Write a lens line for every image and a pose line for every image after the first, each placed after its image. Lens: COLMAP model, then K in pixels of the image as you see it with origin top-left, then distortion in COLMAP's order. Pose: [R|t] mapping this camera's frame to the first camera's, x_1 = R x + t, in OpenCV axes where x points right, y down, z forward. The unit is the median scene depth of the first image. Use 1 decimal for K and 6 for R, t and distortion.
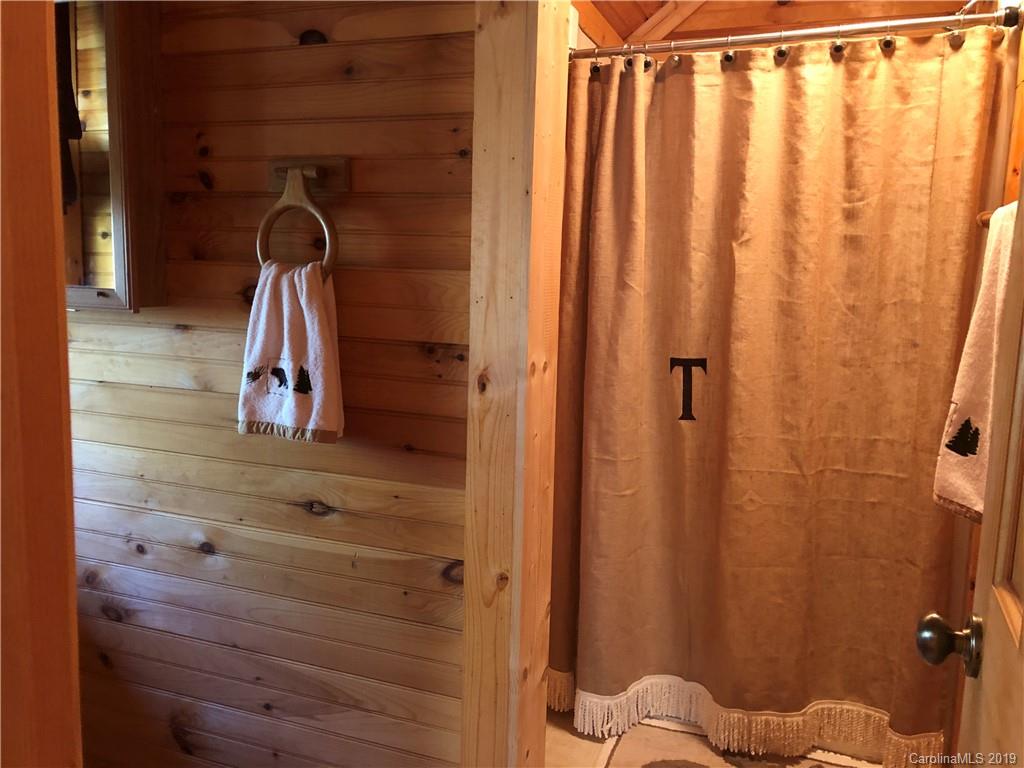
lens RADIAL K [[842.2, 0, 513.1], [0, 842.2, 378.1], [0, 0, 1]] dist [0.010223, 0.009347]
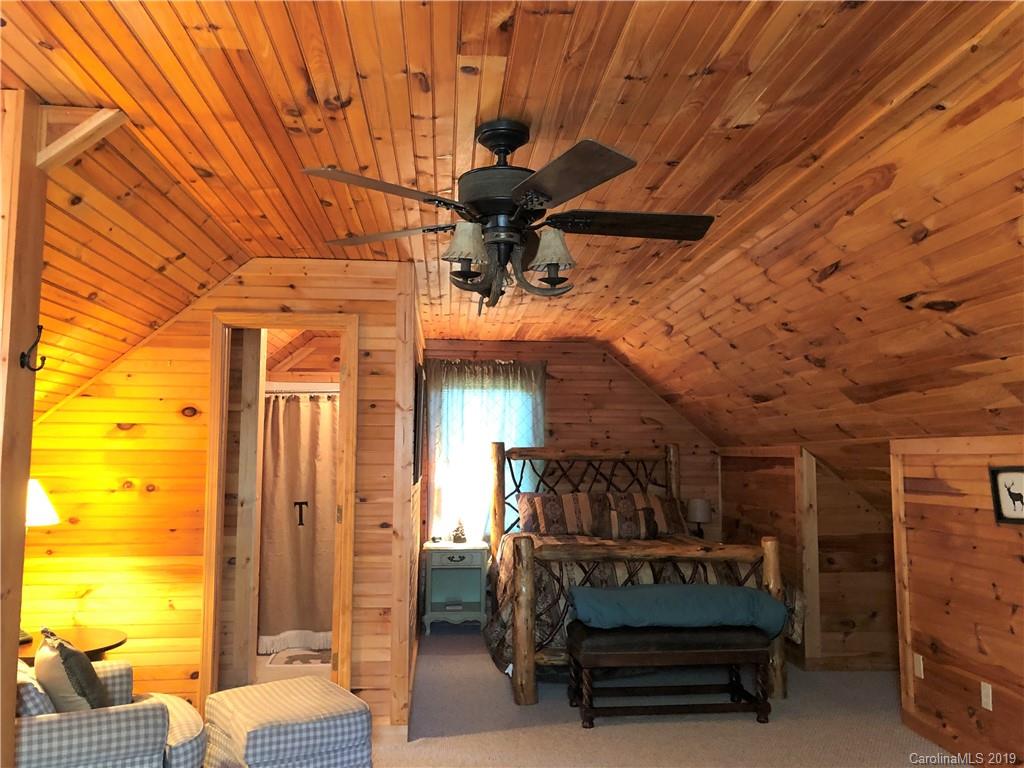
lens RADIAL K [[842.2, 0, 513.1], [0, 842.2, 378.1], [0, 0, 1]] dist [0.010223, 0.009347]
pose [[0.902756, 0.016537, 0.429836, -0.358374], [0.078846, 0.975969, -0.203143, 0.197910], [-0.422866, 0.217279, 0.879758, -1.814782]]
